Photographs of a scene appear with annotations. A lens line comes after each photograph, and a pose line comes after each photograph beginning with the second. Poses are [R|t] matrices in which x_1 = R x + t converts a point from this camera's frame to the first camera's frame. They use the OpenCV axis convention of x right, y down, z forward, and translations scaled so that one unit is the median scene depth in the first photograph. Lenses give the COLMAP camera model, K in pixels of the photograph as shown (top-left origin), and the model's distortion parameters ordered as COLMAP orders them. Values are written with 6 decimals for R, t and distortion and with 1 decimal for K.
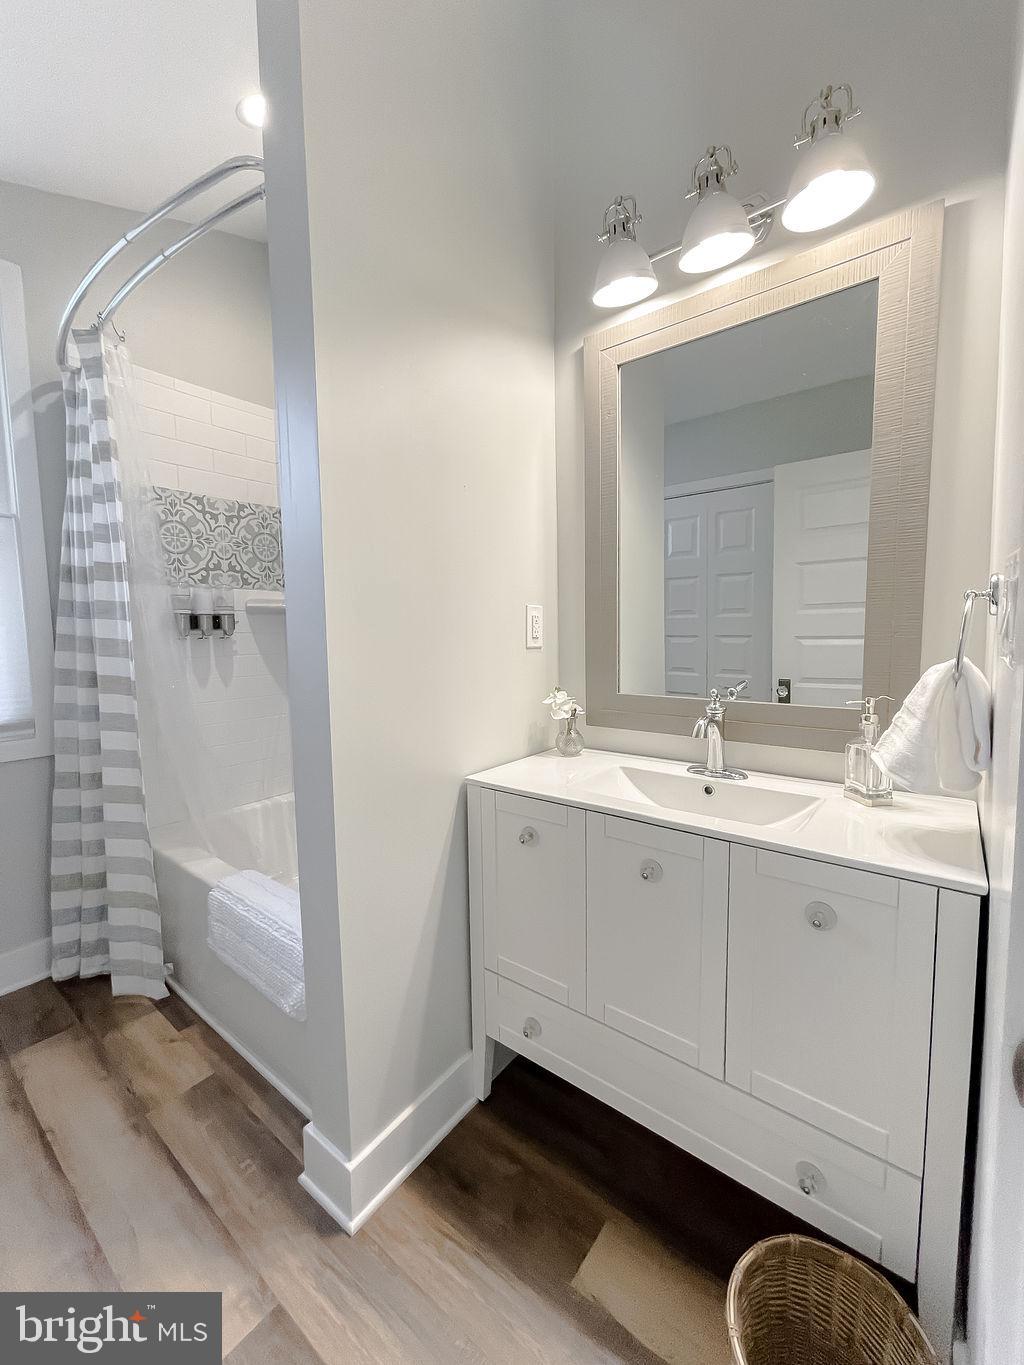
lens RADIAL K [[557.6, 0, 512.0], [0, 557.6, 682.5], [0, 0, 1]] dist [-0.002239, 0.000057]
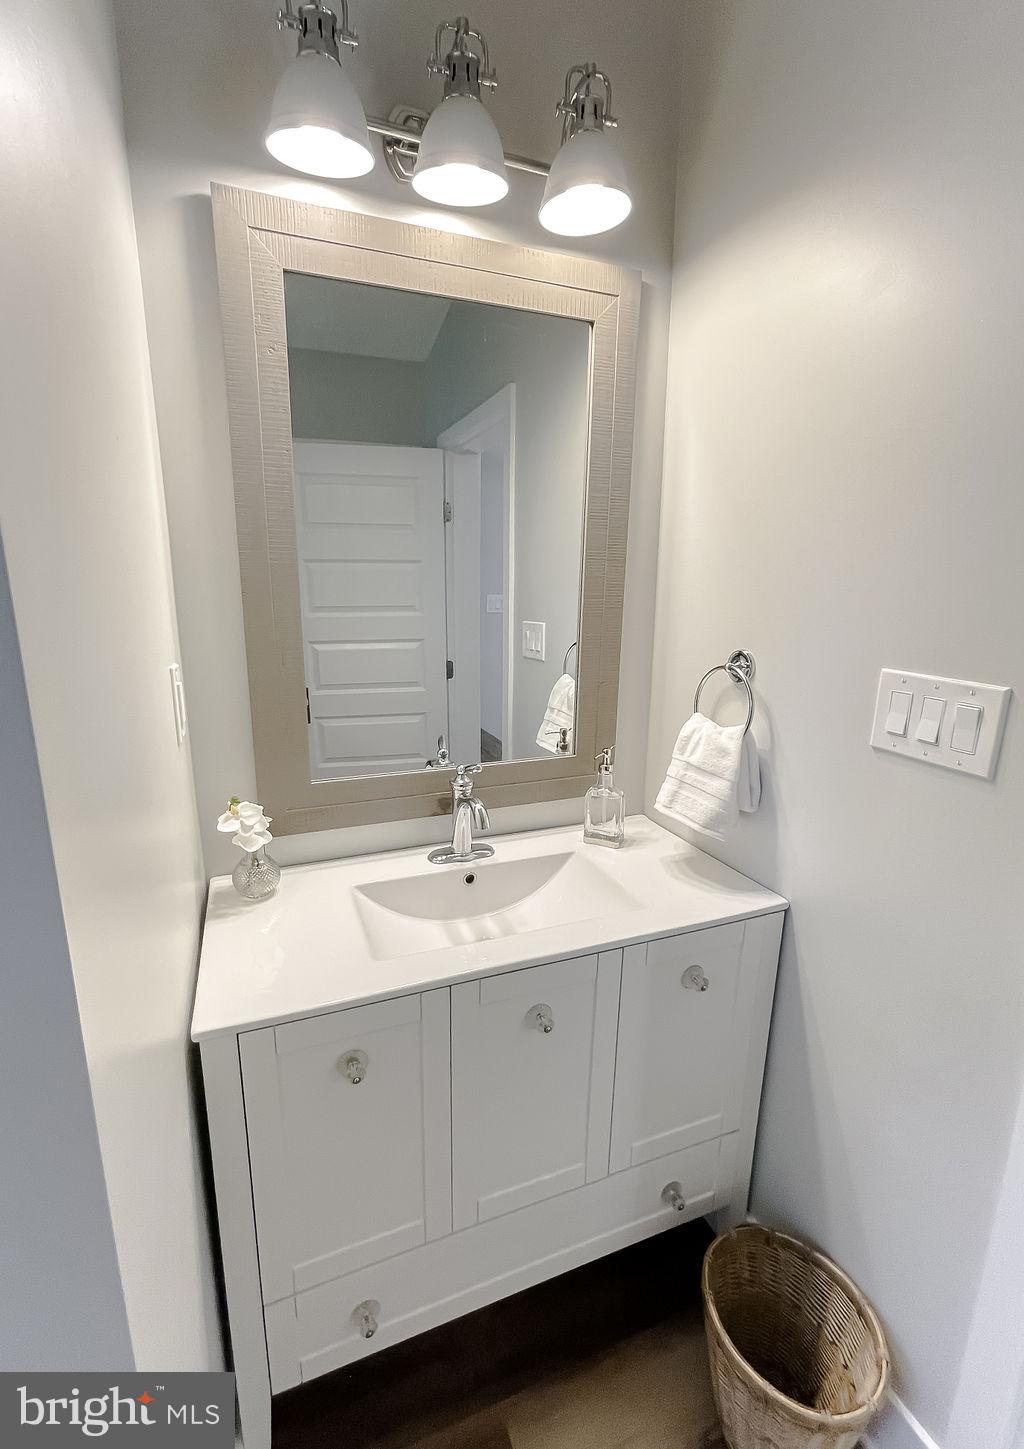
lens RADIAL K [[606.9, 0, 512.0], [0, 606.9, 724.5], [0, 0, 1]] dist [-0.003125, -0.000445]
pose [[0.519840, -0.165896, 0.838001, -0.392134], [0.067281, 0.985866, 0.153431, -0.197640], [-0.851610, -0.023378, 0.523654, 0.521461]]
